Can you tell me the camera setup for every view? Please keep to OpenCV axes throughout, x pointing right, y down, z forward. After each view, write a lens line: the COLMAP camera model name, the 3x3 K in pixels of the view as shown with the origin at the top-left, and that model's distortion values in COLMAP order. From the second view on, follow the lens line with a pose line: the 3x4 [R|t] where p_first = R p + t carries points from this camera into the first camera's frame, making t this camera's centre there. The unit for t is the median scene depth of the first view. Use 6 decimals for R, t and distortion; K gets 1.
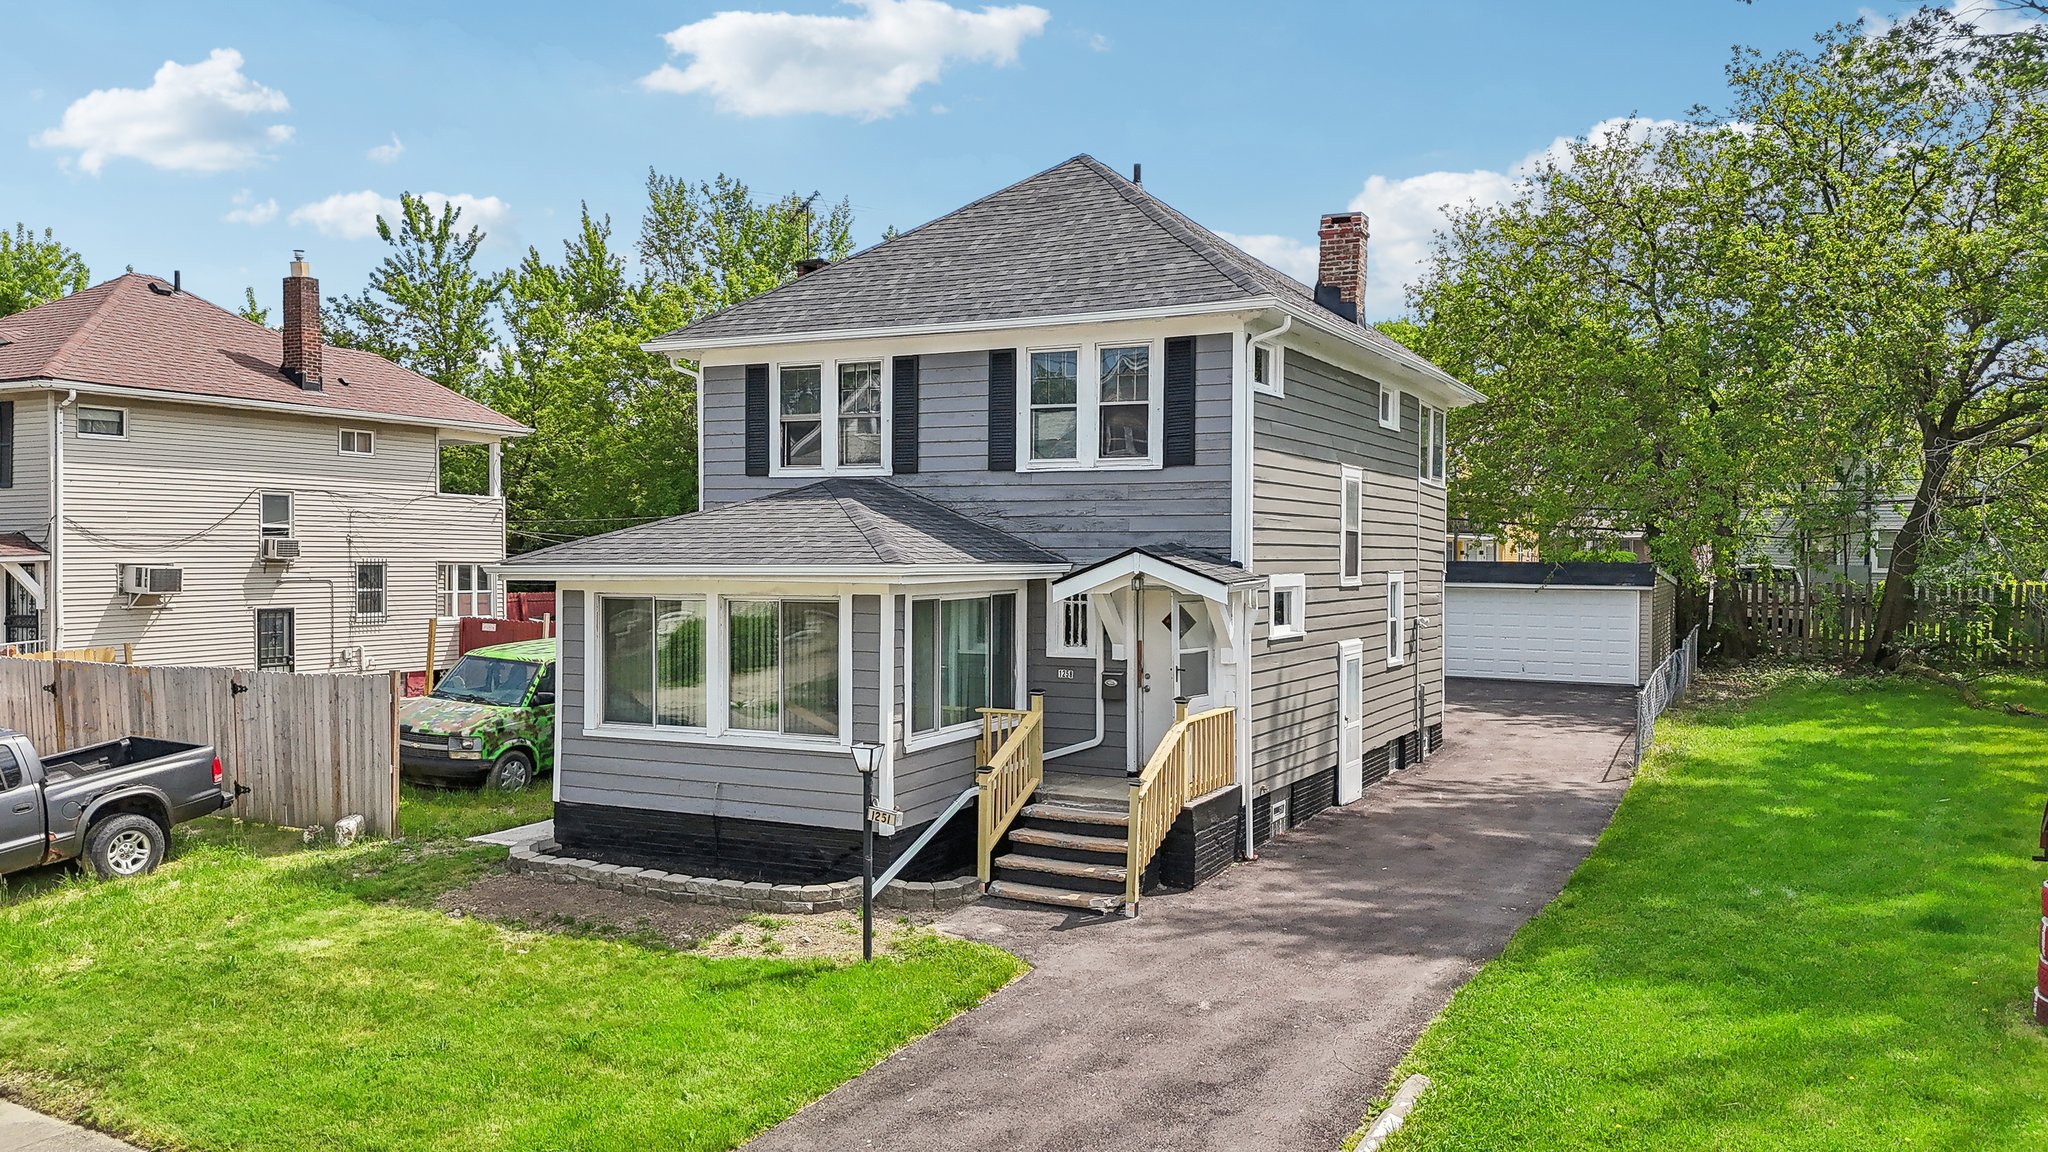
lens RADIAL K [[1564.1, 0, 1076.3], [0, 1564.1, 417.5], [0, 0, 1]] dist [0.020004, -0.003059]
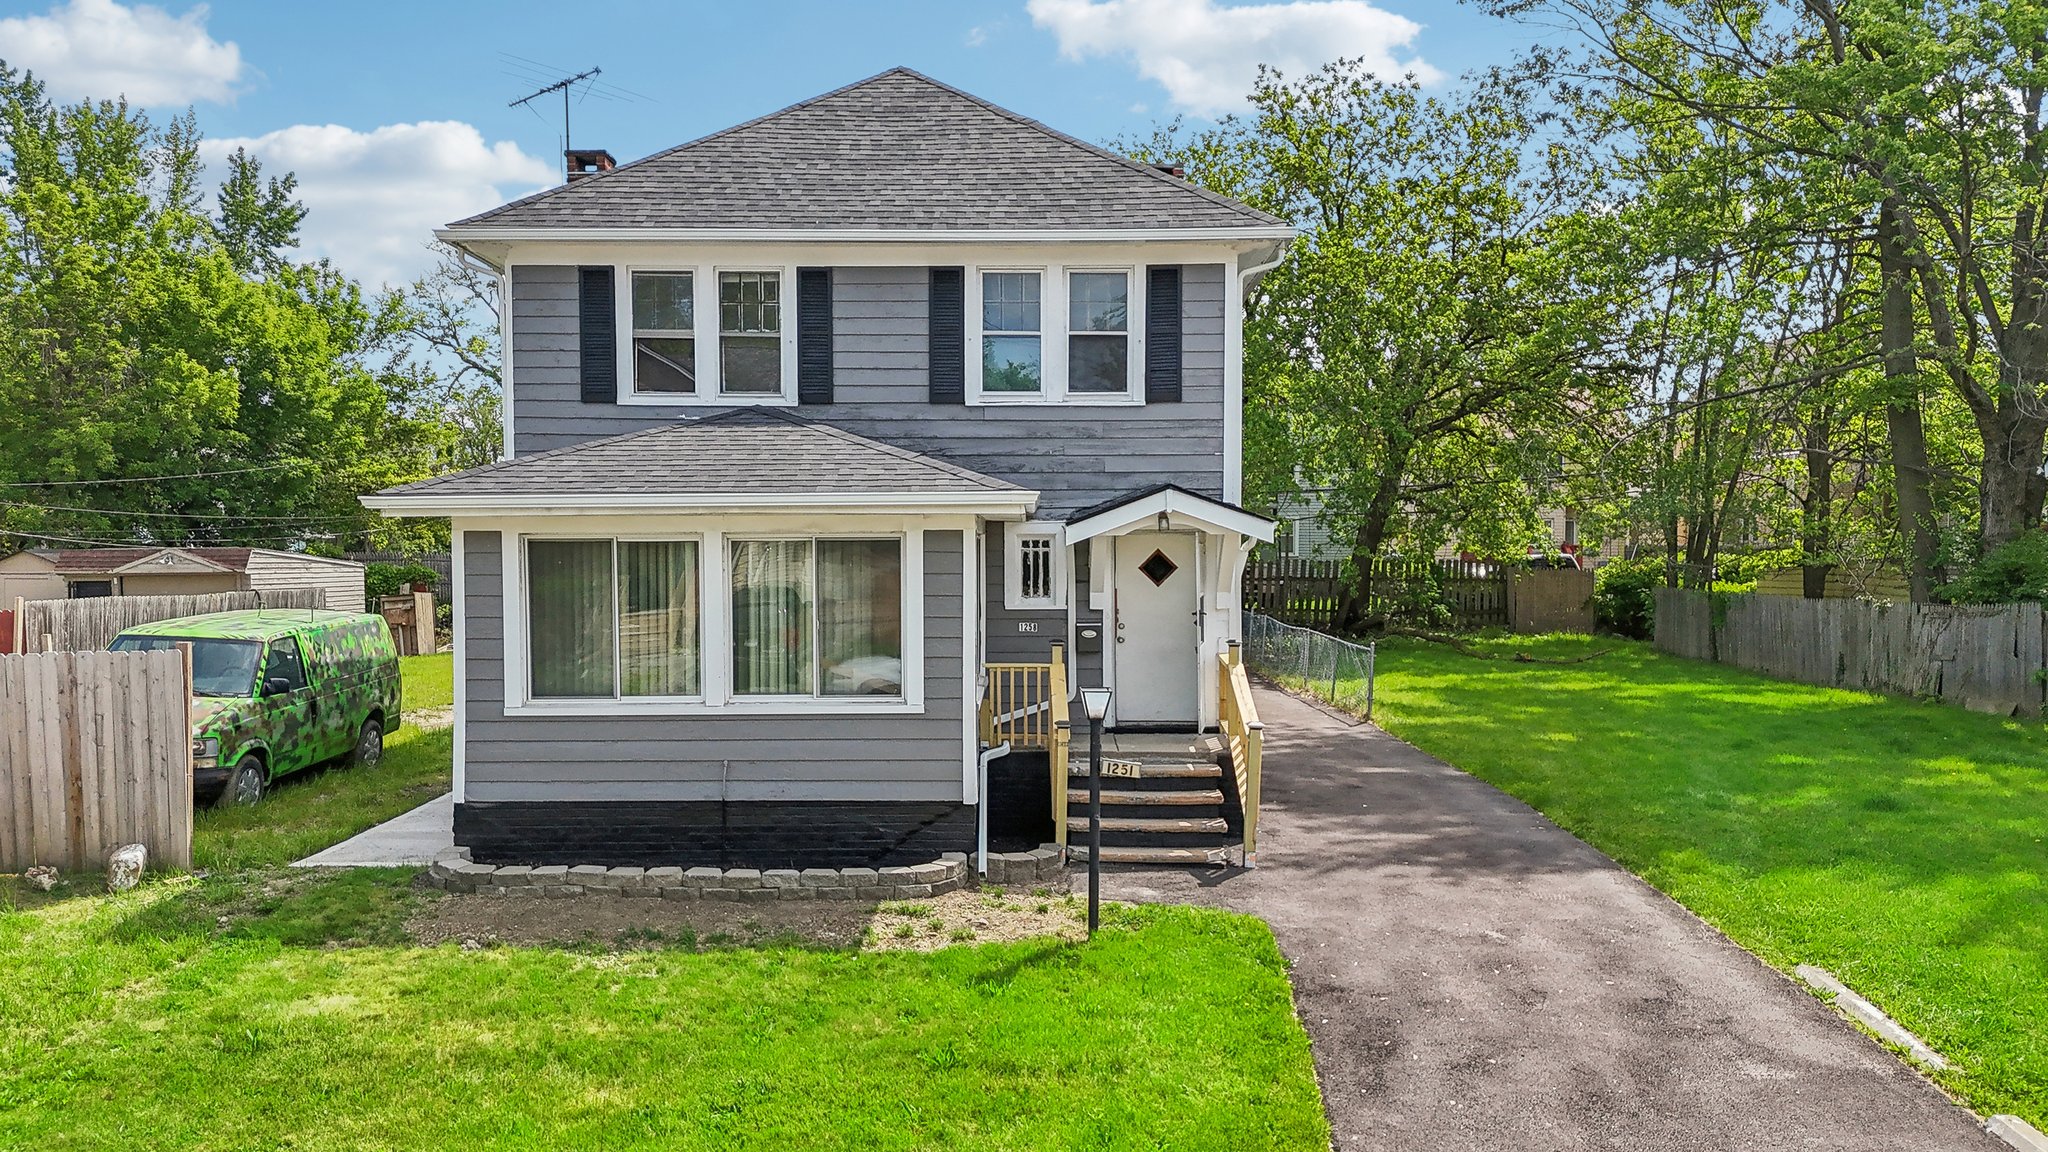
lens RADIAL K [[1570.9, 0, 1025.6], [0, 1570.9, 495.2], [0, 0, 1]] dist [0.049667, -0.041220]
pose [[0.900445, 0.011023, 0.434831, -0.415482], [-0.029860, 0.998887, 0.036513, 0.055361], [-0.433944, -0.045862, 0.899772, 0.184366]]
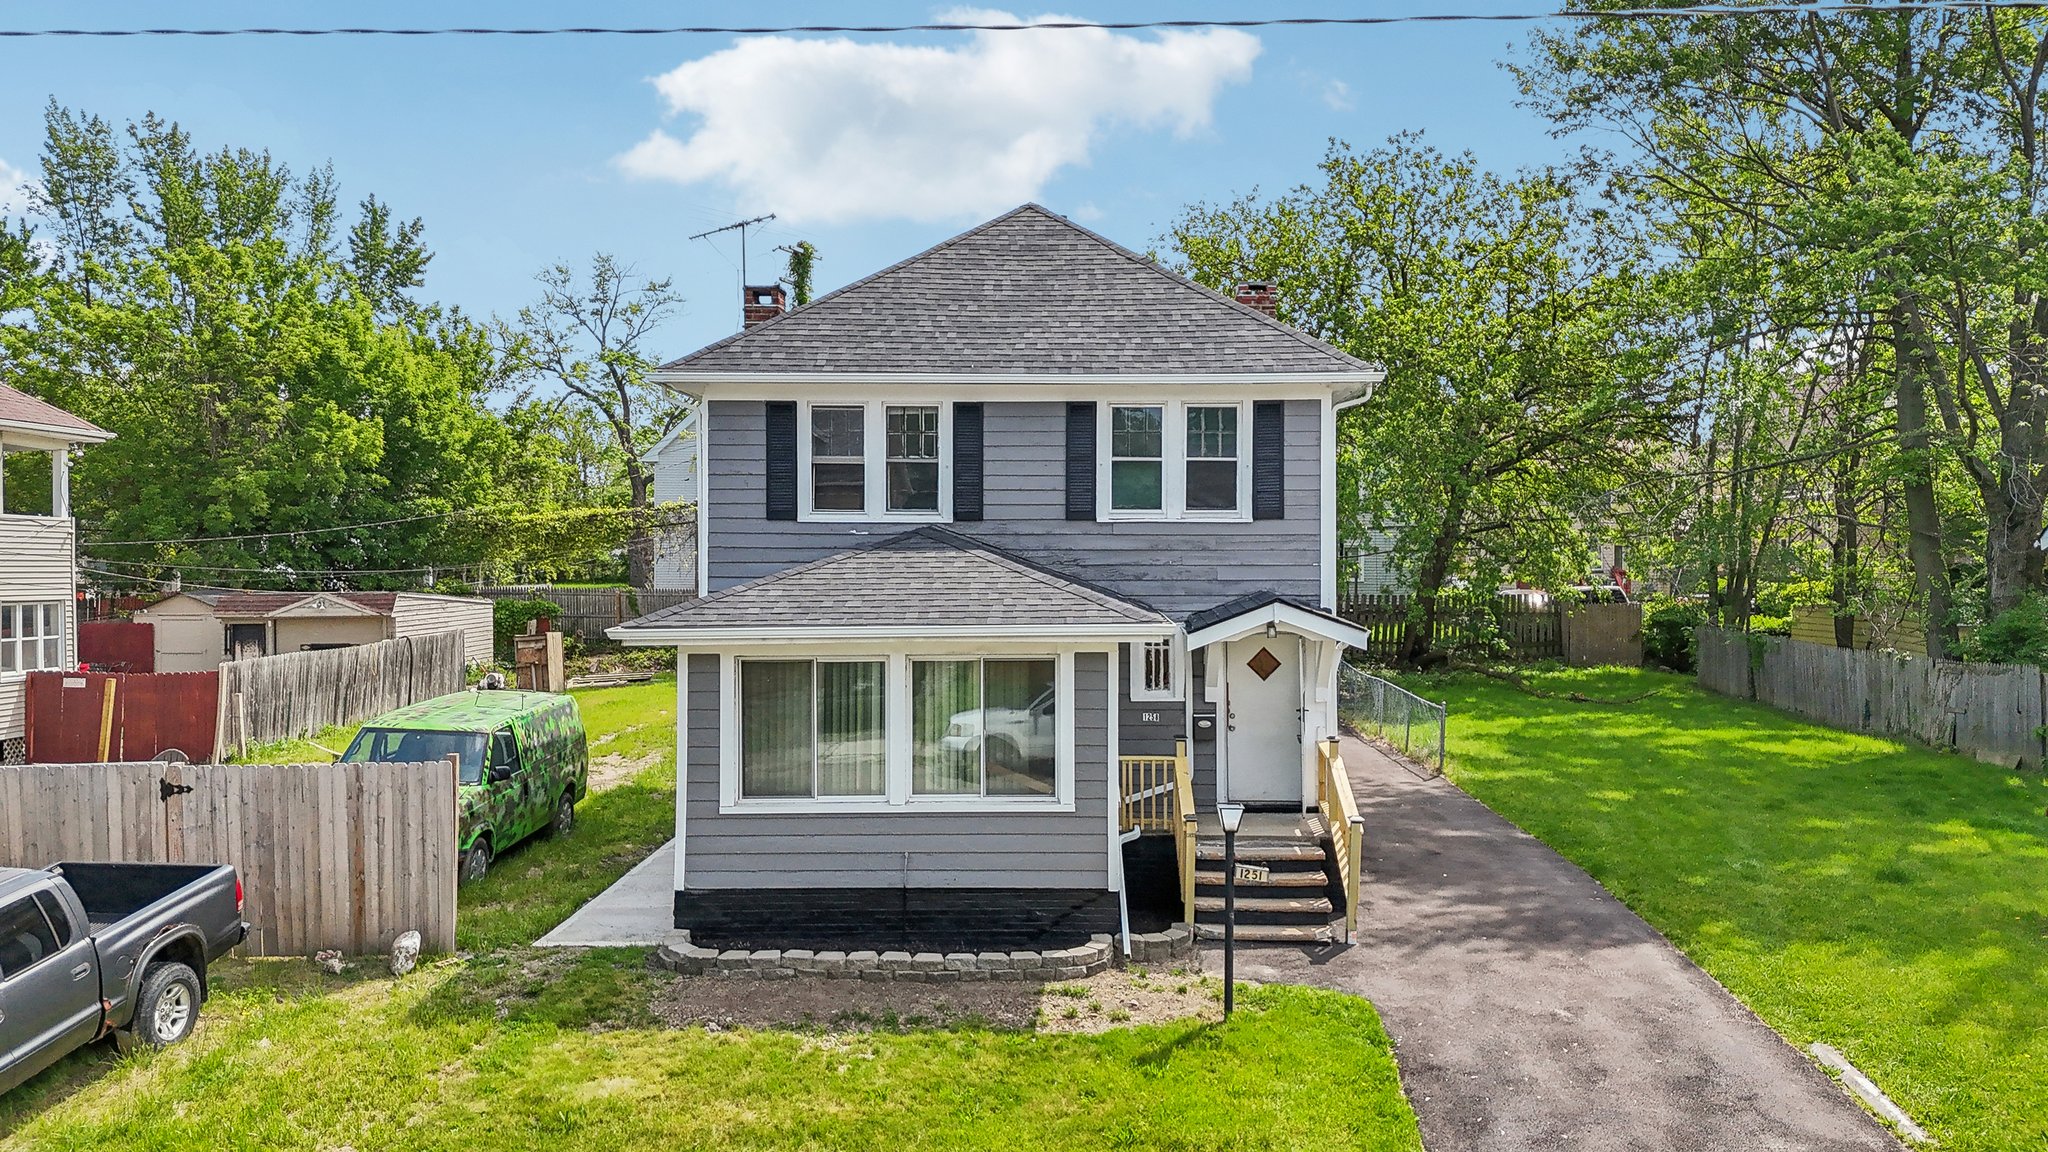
lens RADIAL K [[1543.8, 0, 1114.6], [0, 1543.8, 401.3], [0, 0, 1]] dist [0.027514, -0.007040]
pose [[0.892380, 0.040718, 0.449444, -0.511476], [-0.035768, 0.999170, -0.019503, -0.026301], [-0.449865, 0.001329, 0.893096, 0.091920]]
